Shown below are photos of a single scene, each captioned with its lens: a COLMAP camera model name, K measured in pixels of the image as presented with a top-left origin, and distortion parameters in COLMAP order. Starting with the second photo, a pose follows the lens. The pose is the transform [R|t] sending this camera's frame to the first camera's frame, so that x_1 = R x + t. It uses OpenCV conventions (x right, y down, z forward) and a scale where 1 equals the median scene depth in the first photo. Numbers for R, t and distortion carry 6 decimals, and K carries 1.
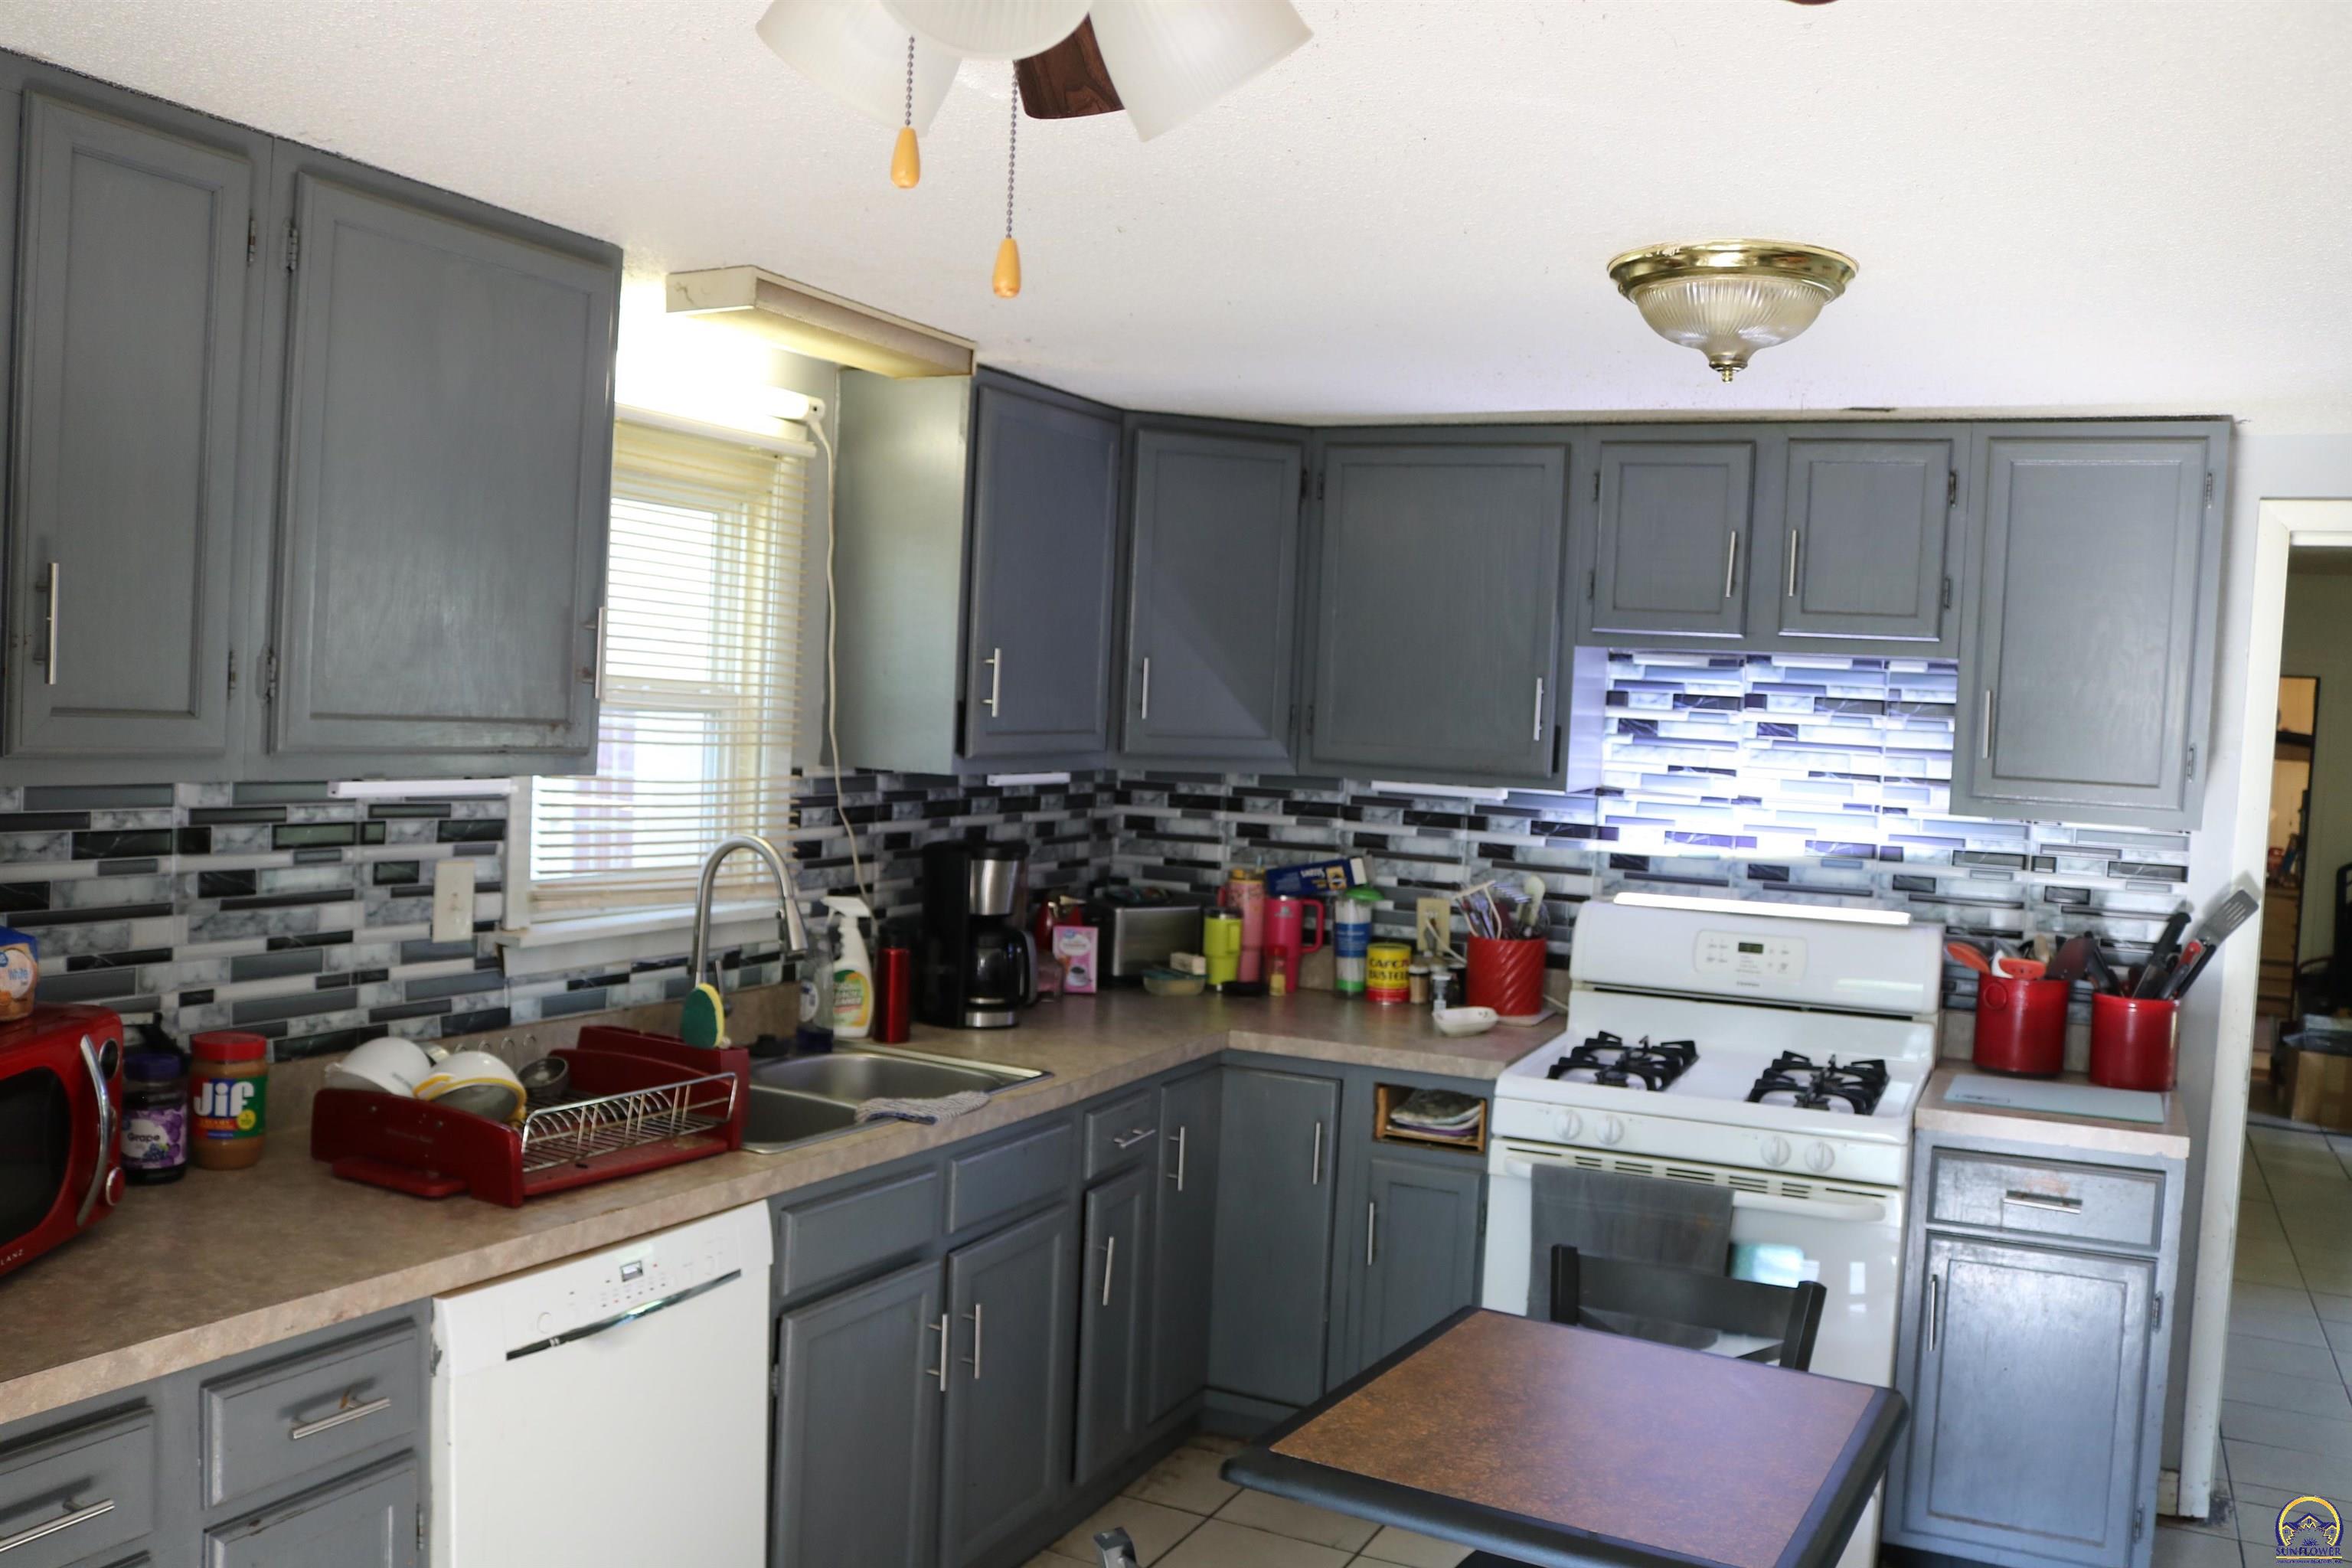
lens RADIAL K [[1954.6, 0, 1155.1], [0, 1954.6, 779.3], [0, 0, 1]] dist [-0.141454, 0.094514]
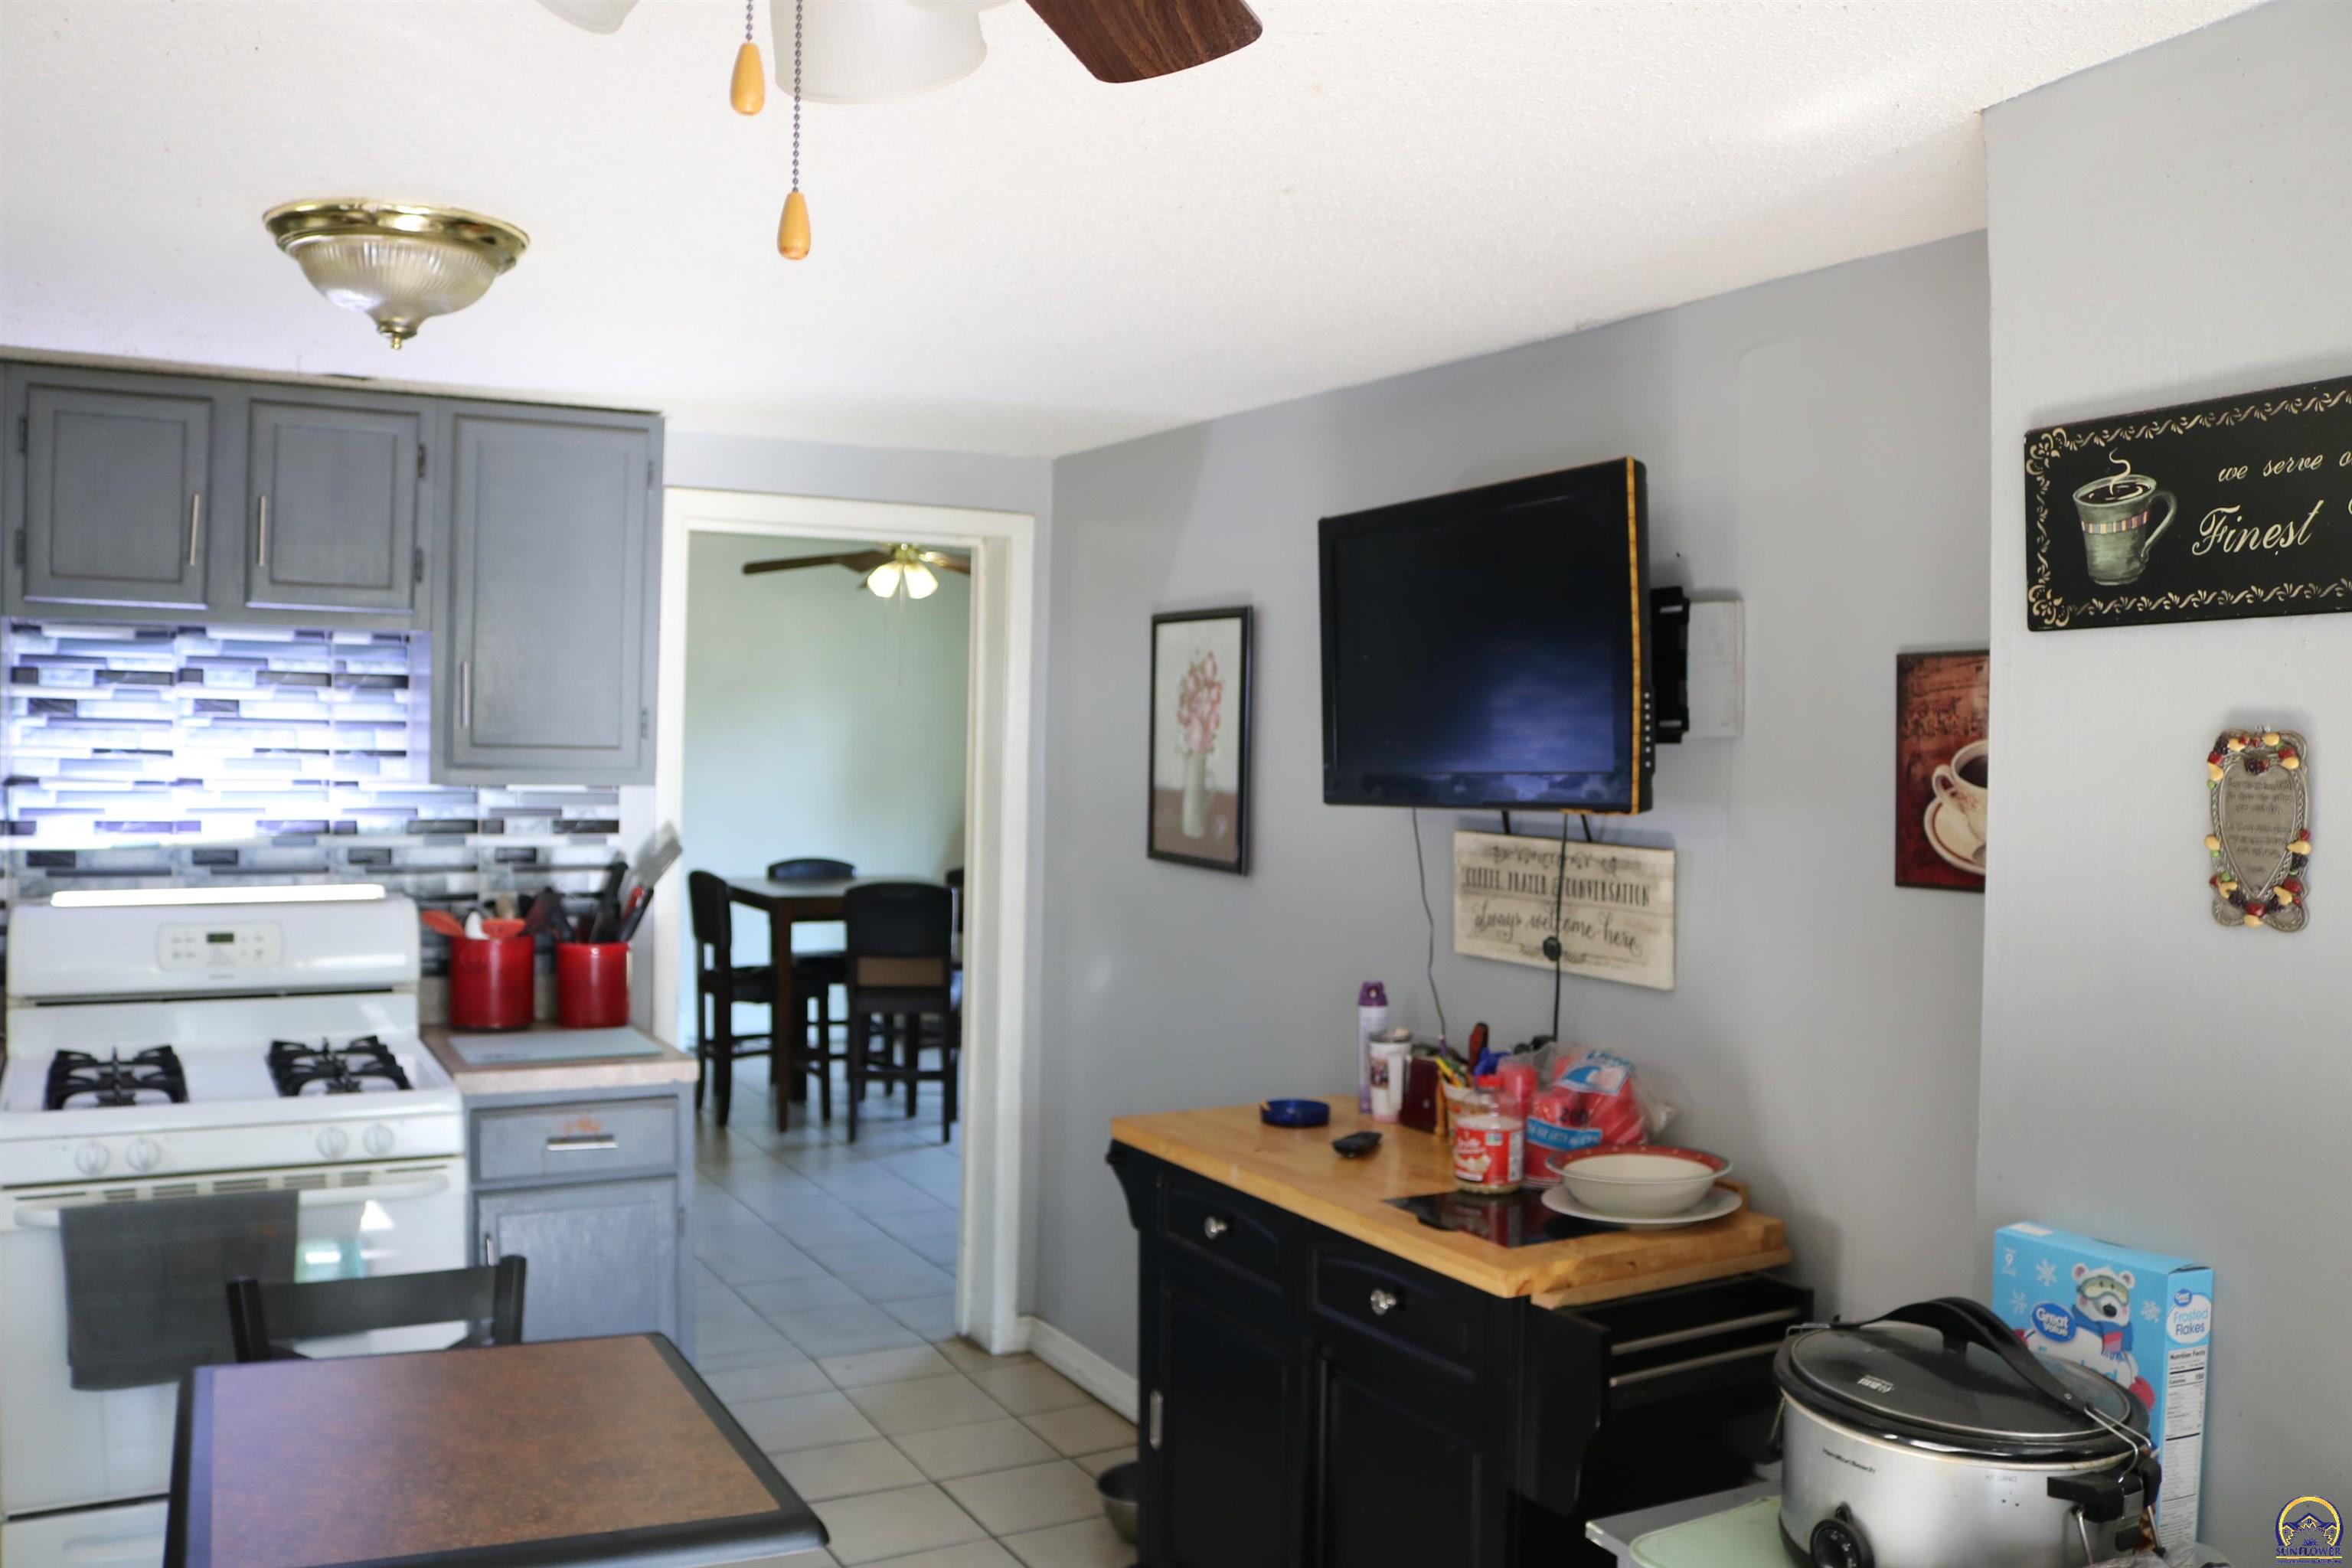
lens RADIAL K [[1954.6, 0, 1153.8], [0, 1954.6, 788.8], [0, 0, 1]] dist [-0.141454, 0.094514]
pose [[0.585094, -0.058619, 0.808844, -0.183094], [0.037888, 0.998271, 0.044939, -0.010571], [-0.810080, 0.004352, 0.586303, 0.092803]]
